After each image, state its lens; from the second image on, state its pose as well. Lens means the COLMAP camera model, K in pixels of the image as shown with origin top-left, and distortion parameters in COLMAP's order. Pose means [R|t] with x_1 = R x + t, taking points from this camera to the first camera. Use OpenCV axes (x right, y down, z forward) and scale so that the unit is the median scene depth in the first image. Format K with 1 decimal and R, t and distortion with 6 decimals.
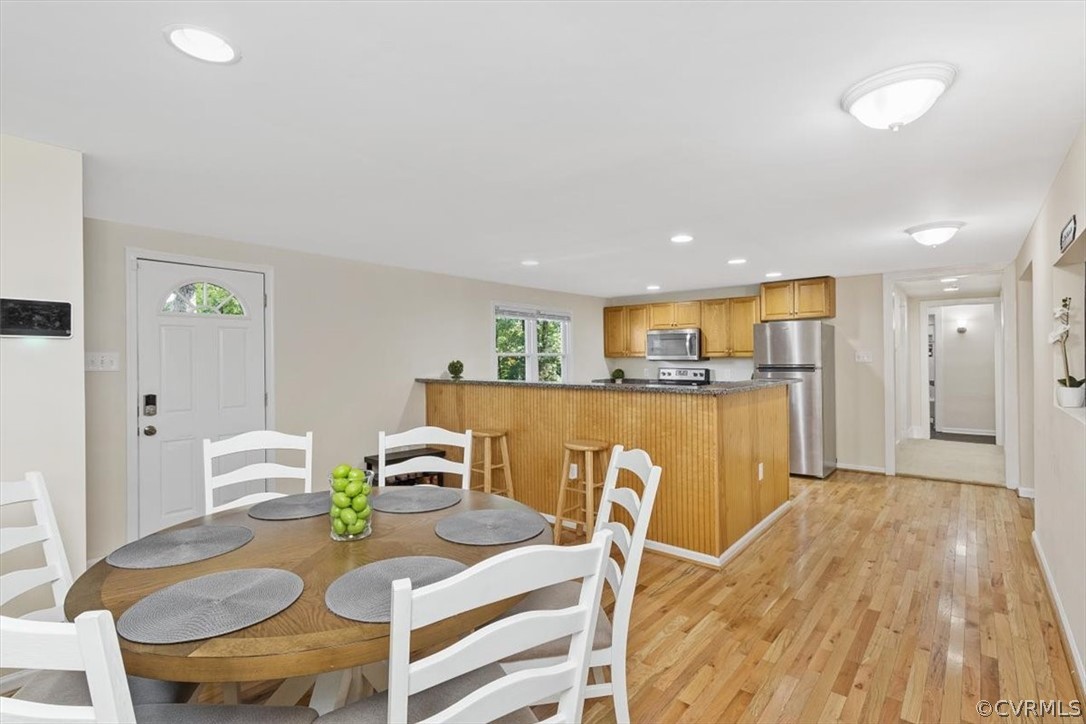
lens RADIAL K [[520.5, 0, 541.3], [0, 520.5, 357.4], [0, 0, 1]] dist [-0.002933, 0.000687]
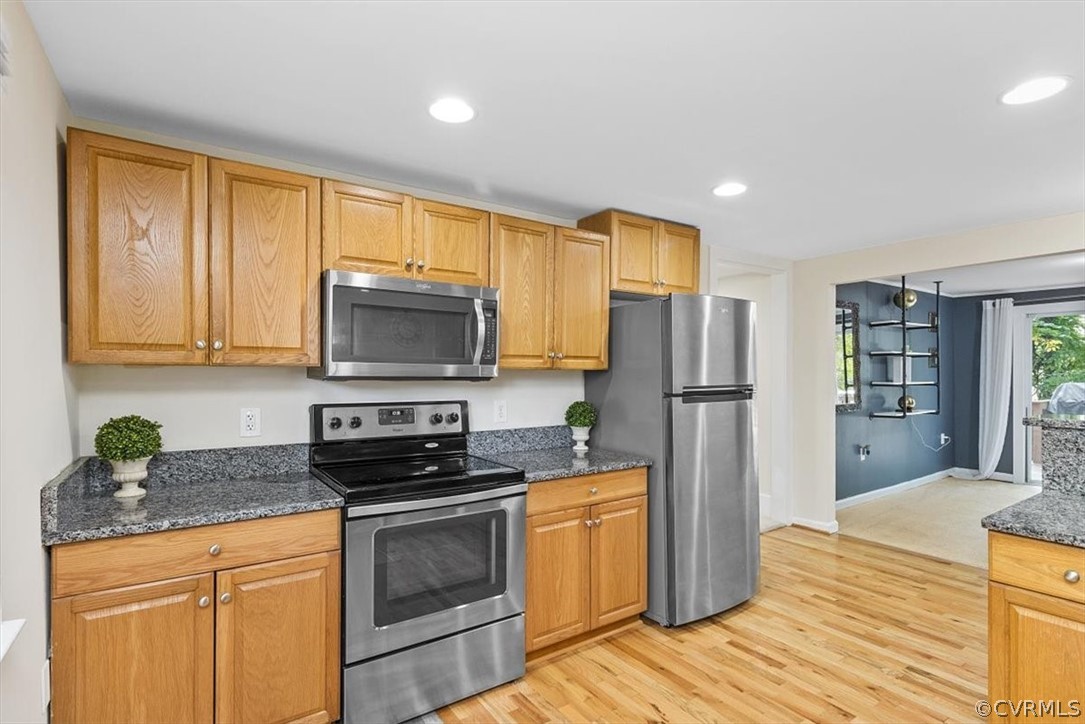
lens RADIAL K [[520.0, 0, 536.8], [0, 520.0, 373.2], [0, 0, 1]] dist [-0.002933, 0.000687]
pose [[0.286164, 0.007128, 0.958154, -0.026689], [0.000104, 0.999972, -0.007470, 0.004146], [-0.958181, 0.002238, 0.286156, 0.804844]]
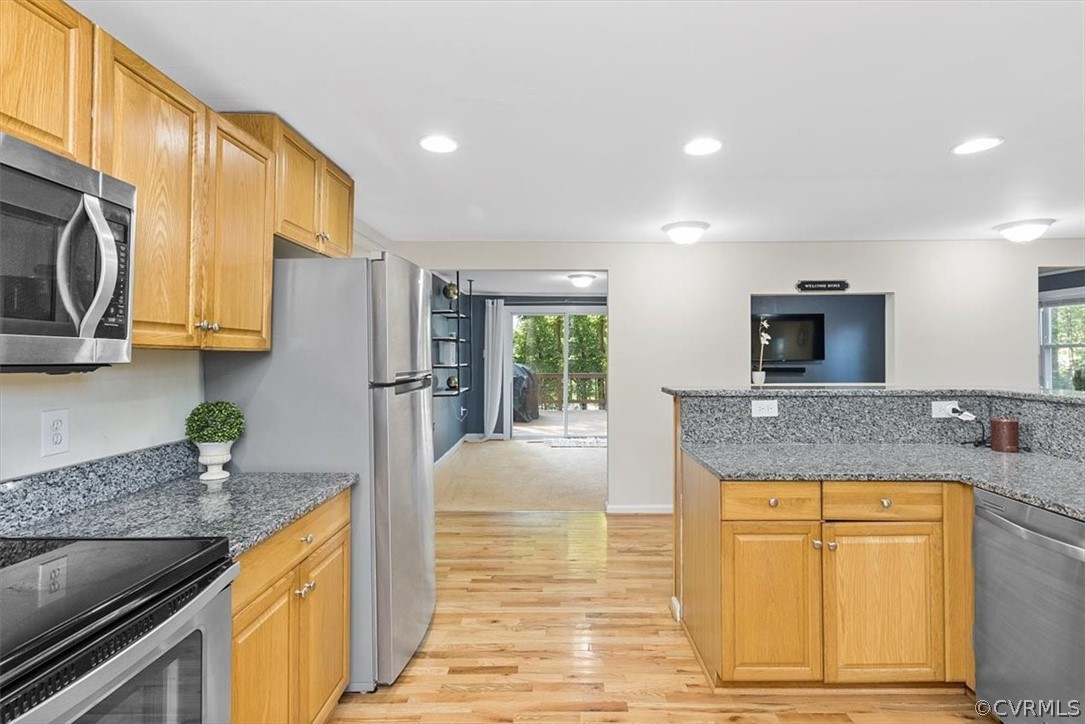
lens RADIAL K [[520.0, 0, 546.5], [0, 520.0, 351.3], [0, 0, 1]] dist [-0.002933, 0.000687]
pose [[-0.625843, 0.015674, 0.779791, 0.074282], [0.006613, 0.999869, -0.014791, 0.003491], [-0.779921, -0.004100, -0.625865, 0.923528]]
